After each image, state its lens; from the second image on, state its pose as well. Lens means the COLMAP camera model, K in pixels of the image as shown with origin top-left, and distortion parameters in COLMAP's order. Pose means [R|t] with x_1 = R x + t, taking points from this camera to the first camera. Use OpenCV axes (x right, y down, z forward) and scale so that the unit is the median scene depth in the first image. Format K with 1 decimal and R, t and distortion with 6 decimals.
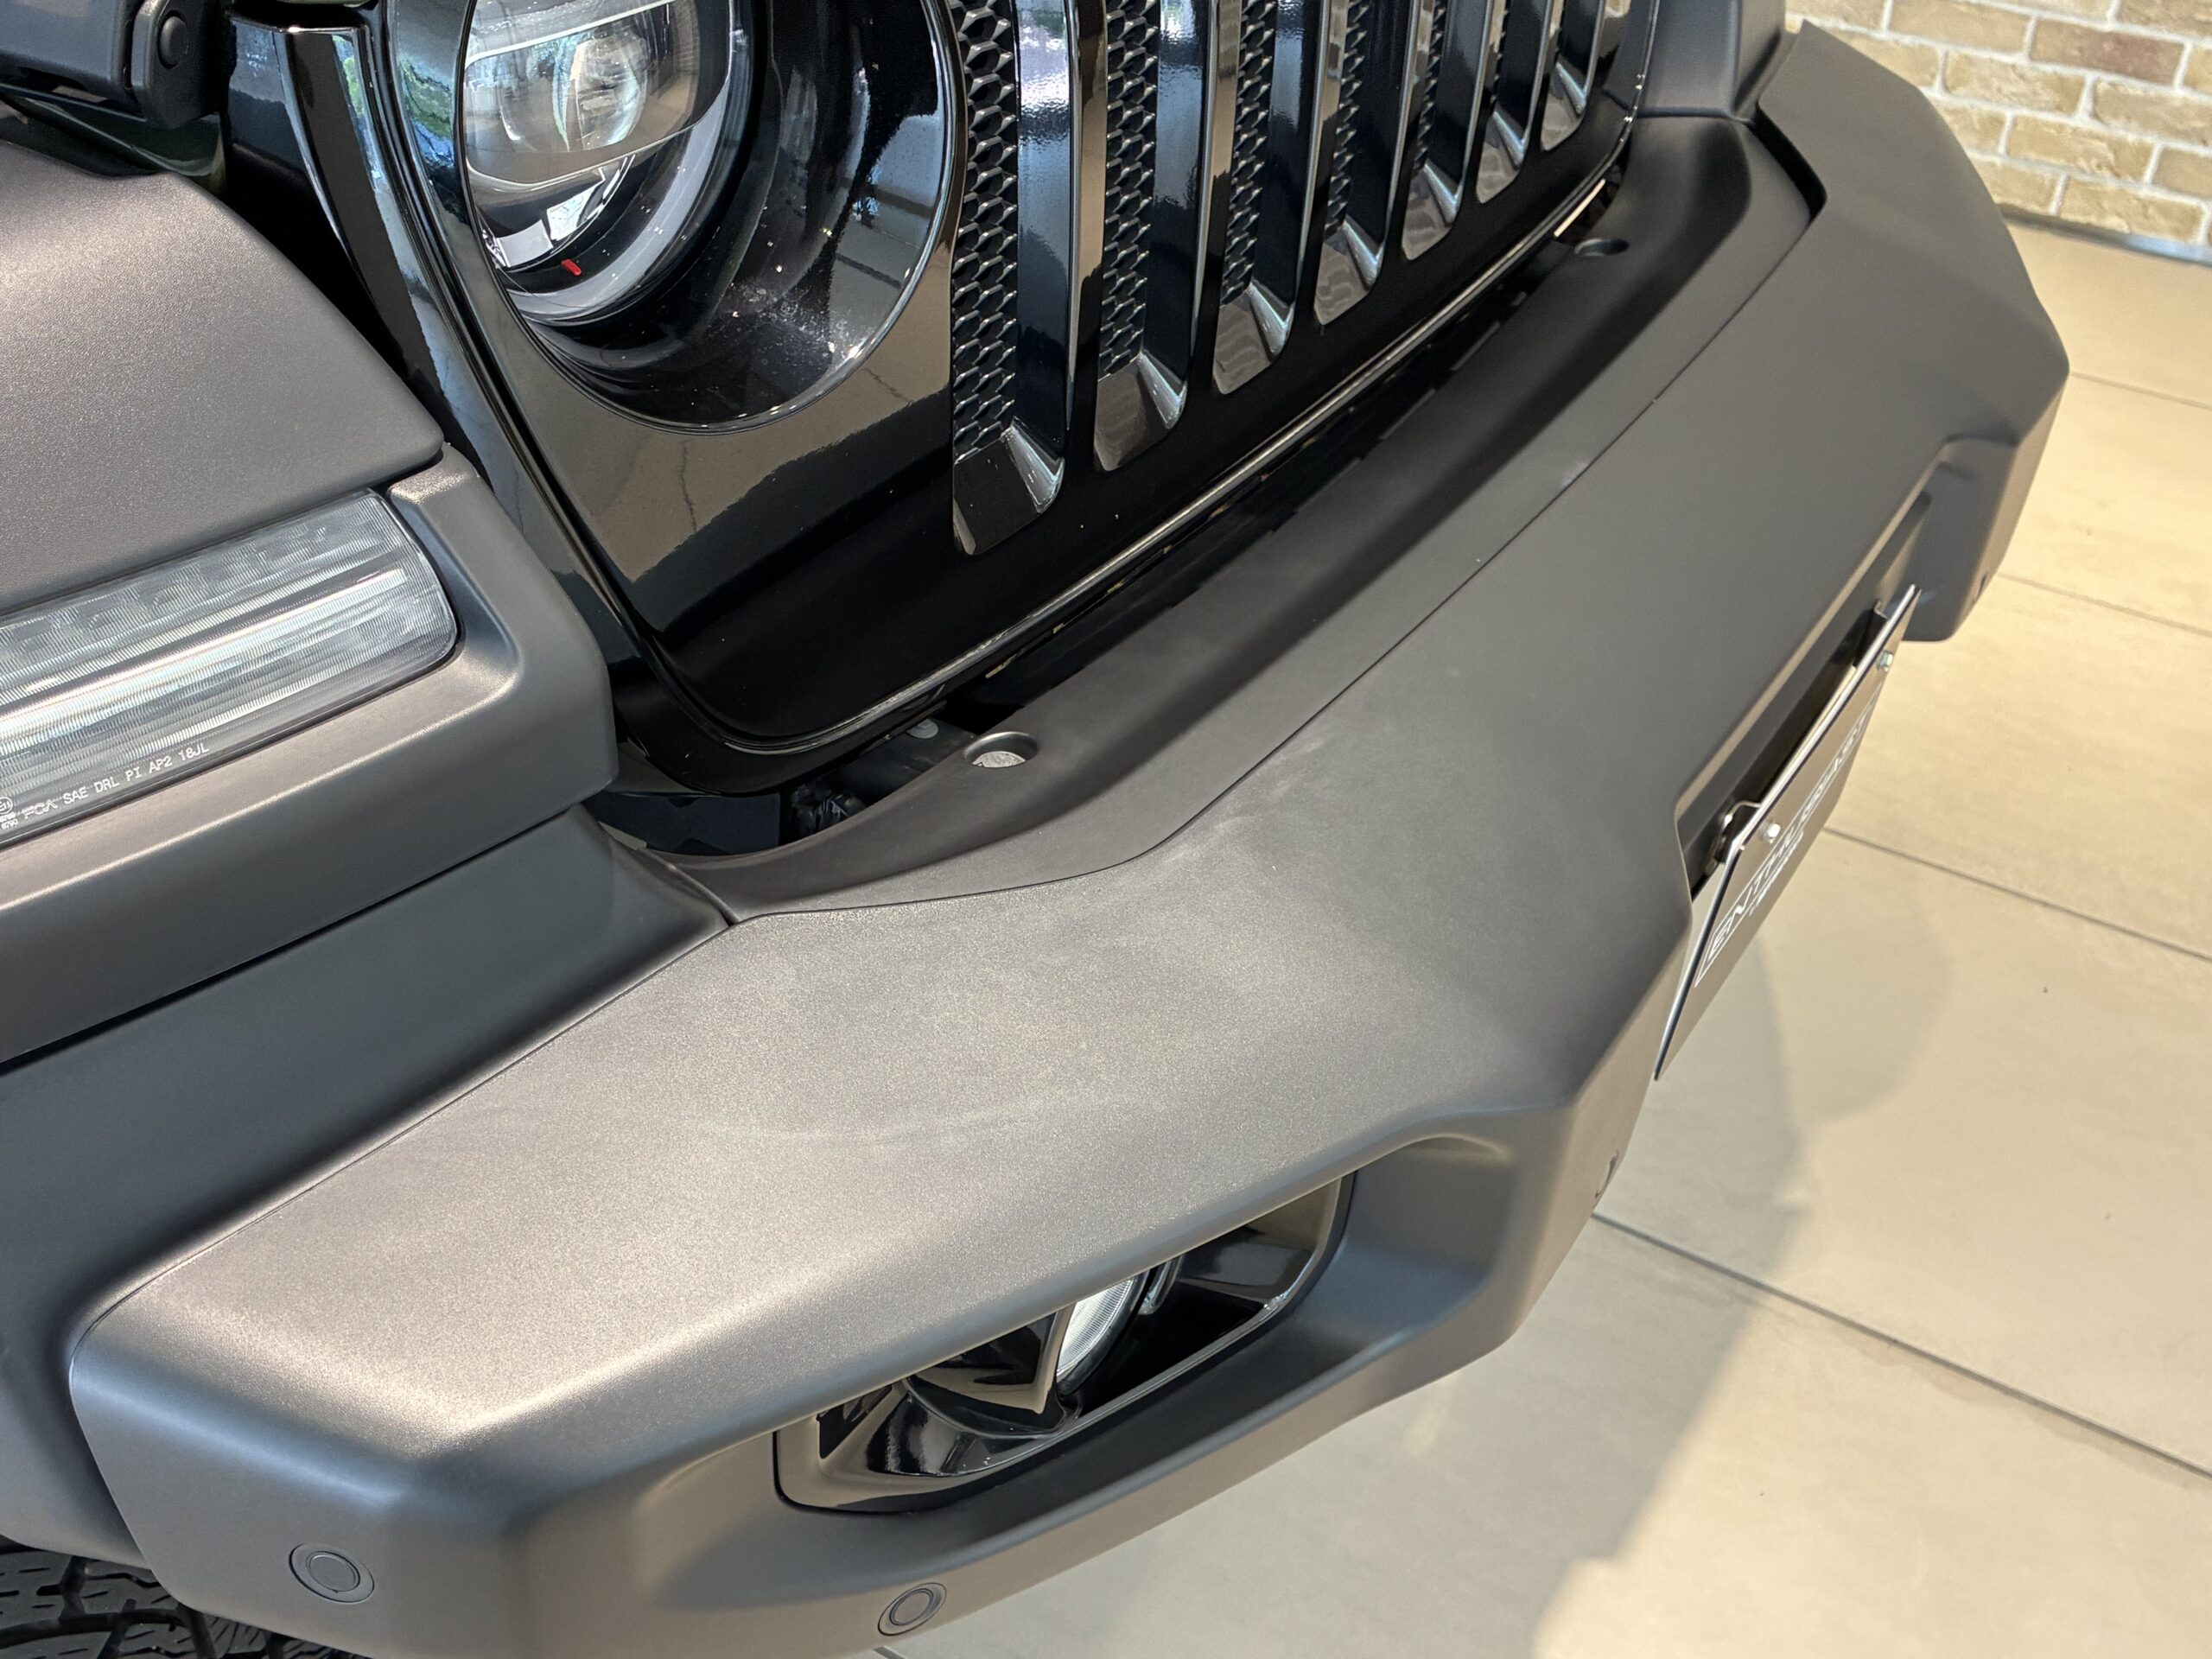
lens RADIAL K [[2390.3, 0, 1104.8], [0, 2390.3, 823.2], [0, 0, 1]] dist [0.121667, -0.196098]
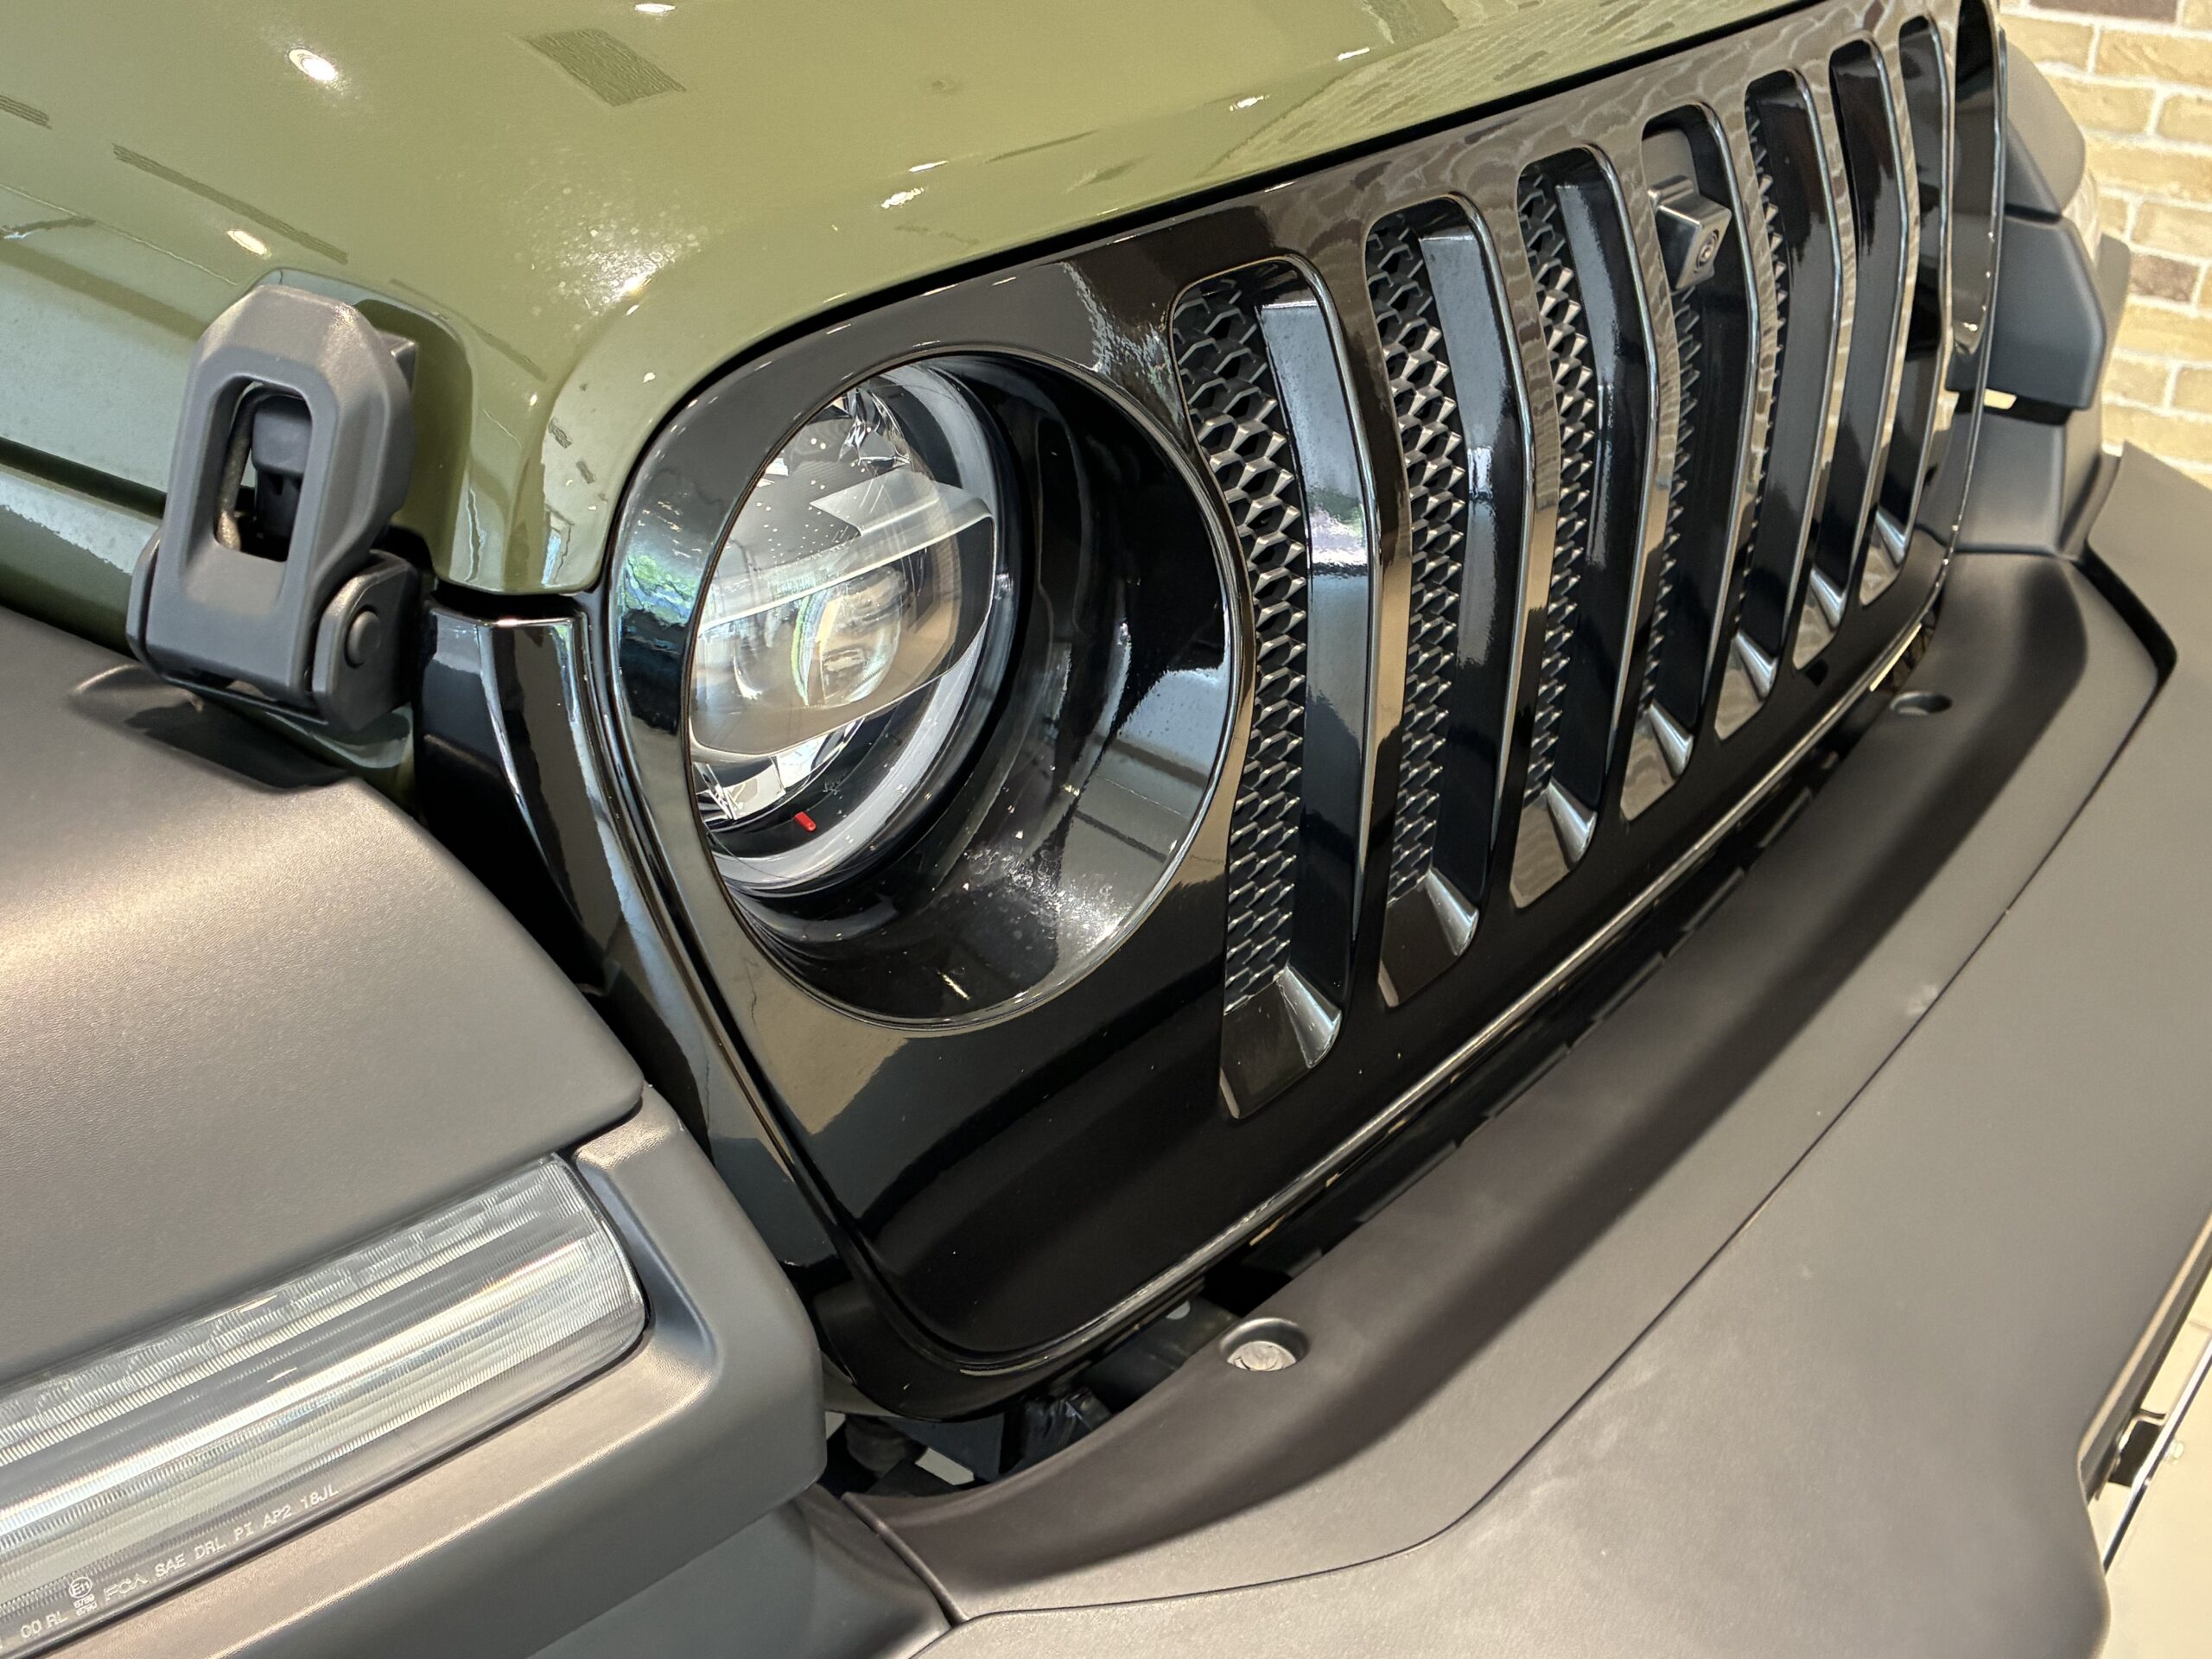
lens RADIAL K [[2400.7, 0, 1132.0], [0, 2400.7, 834.5], [0, 0, 1]] dist [0.133421, -0.210694]
pose [[0.997089, 0.023617, -0.072498, -0.034855], [-0.031758, 0.993055, -0.113284, -0.121321], [0.069320, 0.115256, 0.990914, 0.128271]]
